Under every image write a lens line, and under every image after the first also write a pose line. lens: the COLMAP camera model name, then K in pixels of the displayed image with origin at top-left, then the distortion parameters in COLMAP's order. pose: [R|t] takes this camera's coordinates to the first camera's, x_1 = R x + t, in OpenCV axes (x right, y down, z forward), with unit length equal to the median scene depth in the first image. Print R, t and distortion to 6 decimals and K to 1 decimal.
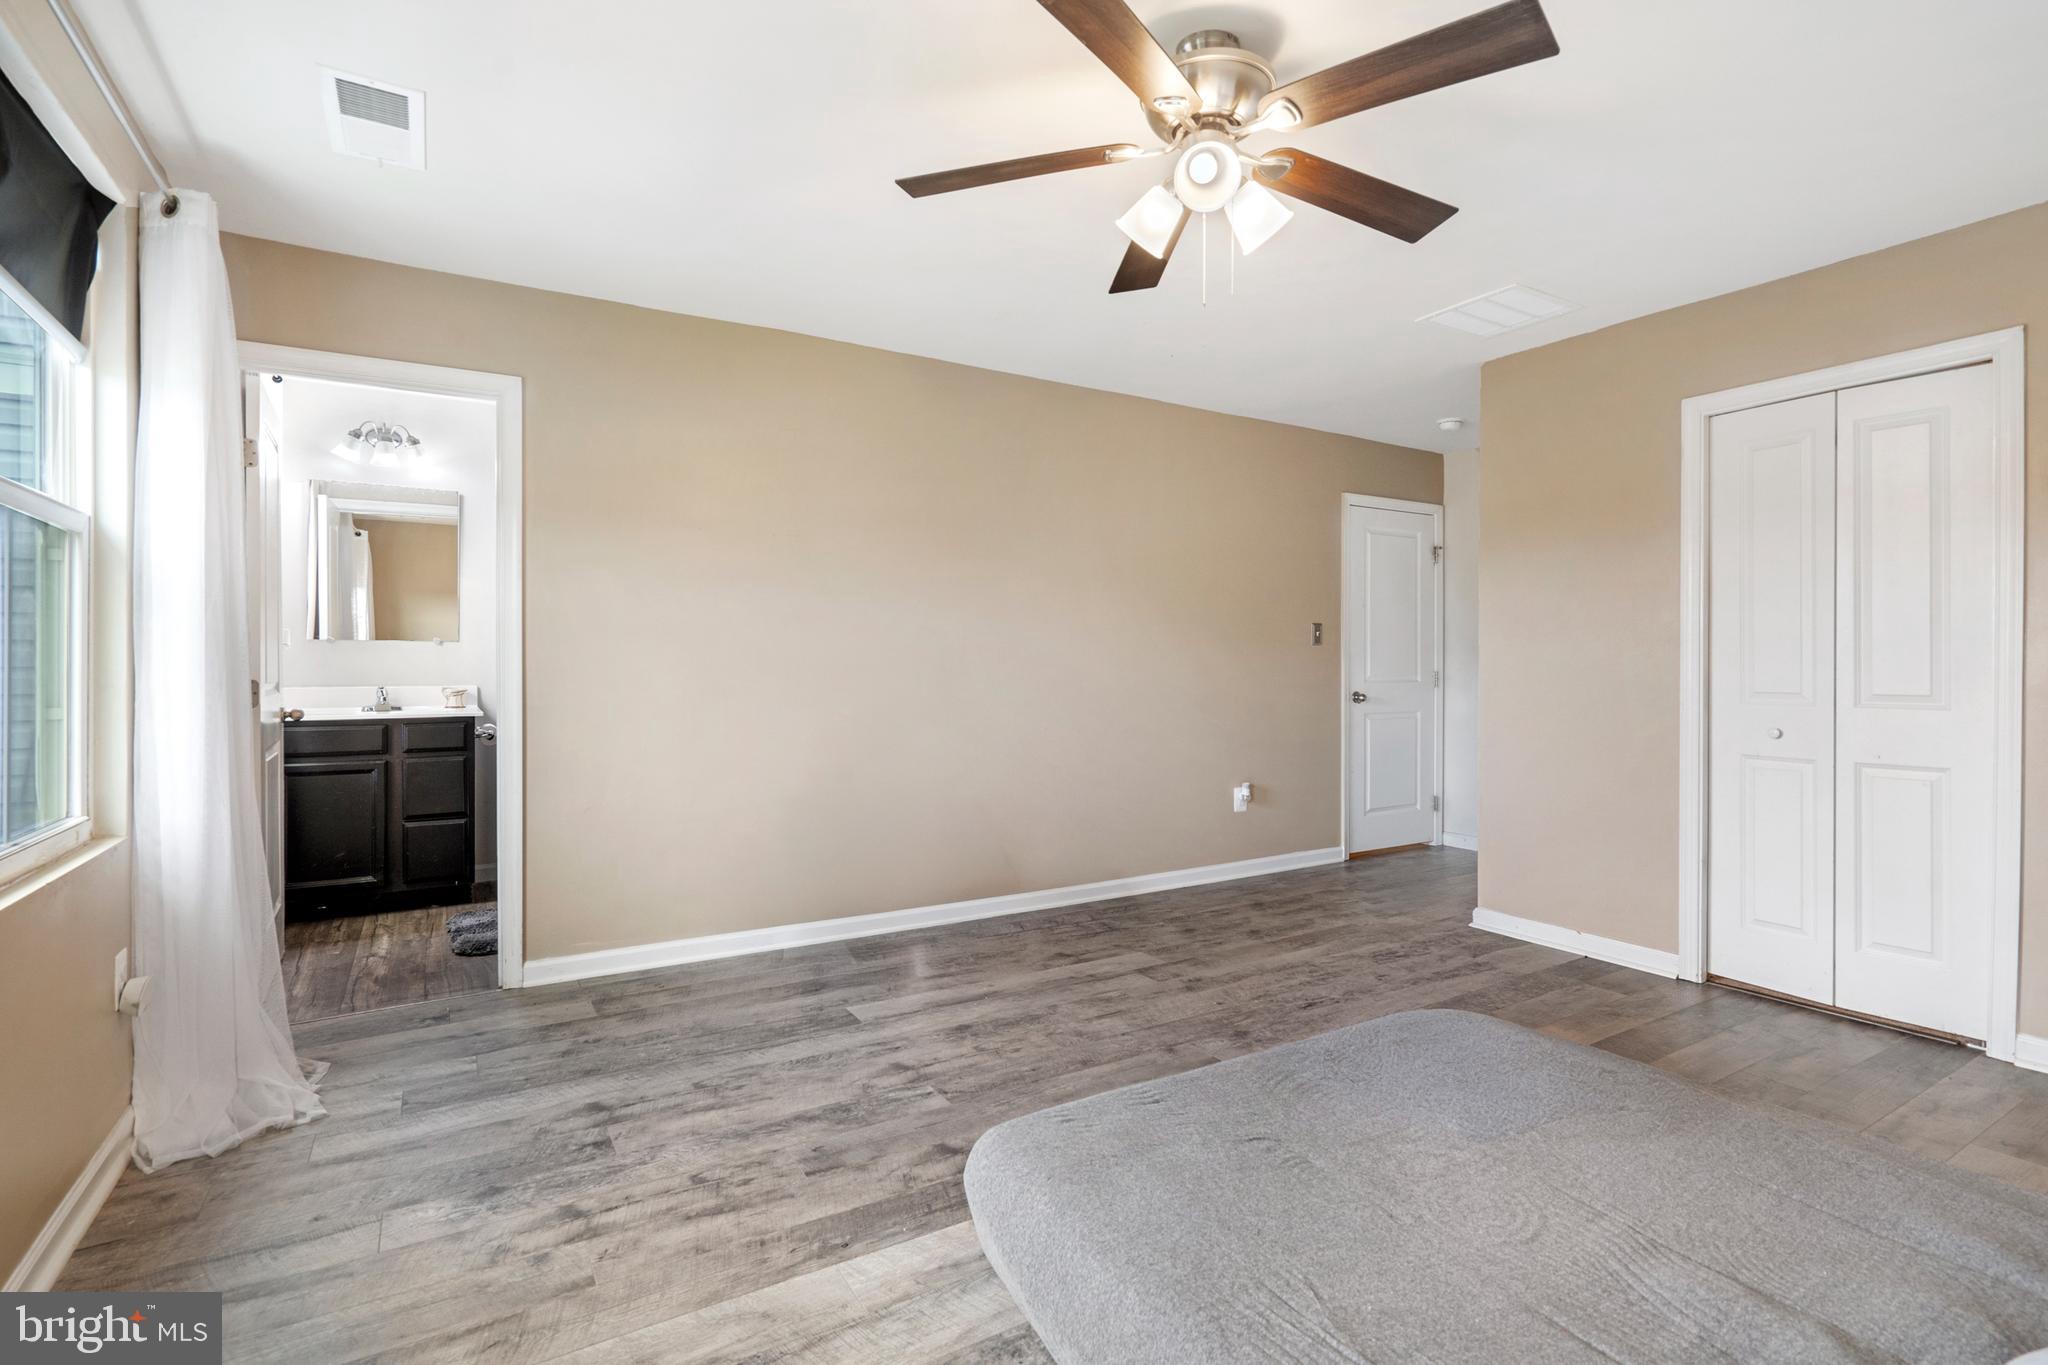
lens RADIAL K [[954.0, 0, 1029.0], [0, 954.0, 671.0], [0, 0, 1]] dist [-0.004051, -0.000166]
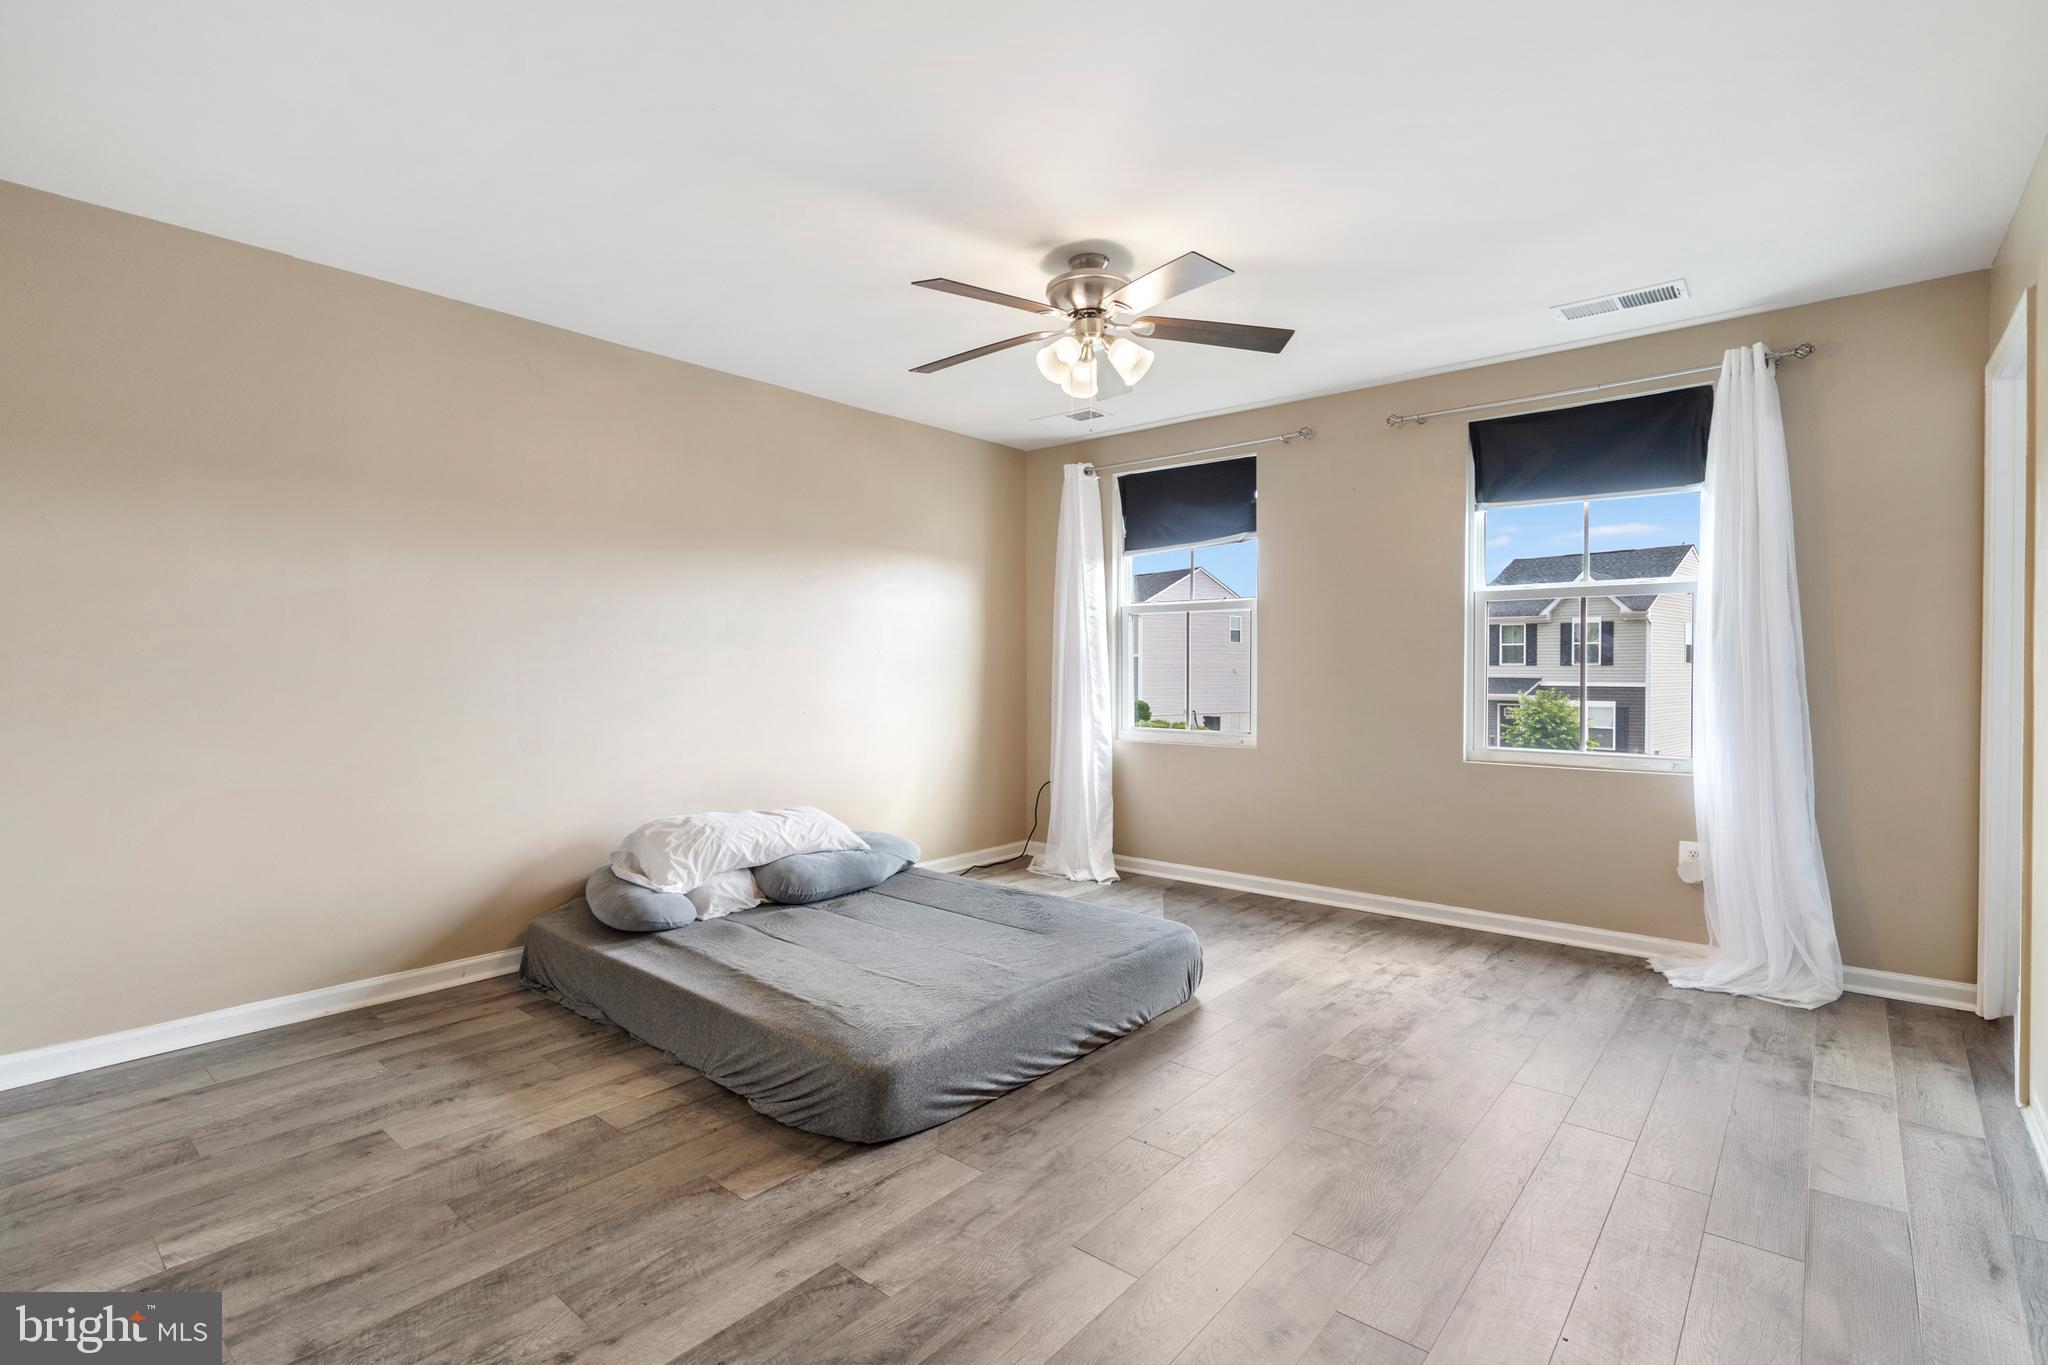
lens RADIAL K [[954.0, 0, 1029.0], [0, 954.0, 671.0], [0, 0, 1]] dist [-0.004051, -0.000166]
pose [[-0.948332, -0.001306, -0.317277, 0.761647], [-0.004410, 0.999949, 0.009064, -0.025518], [0.317249, 0.009995, -0.948290, 2.405289]]
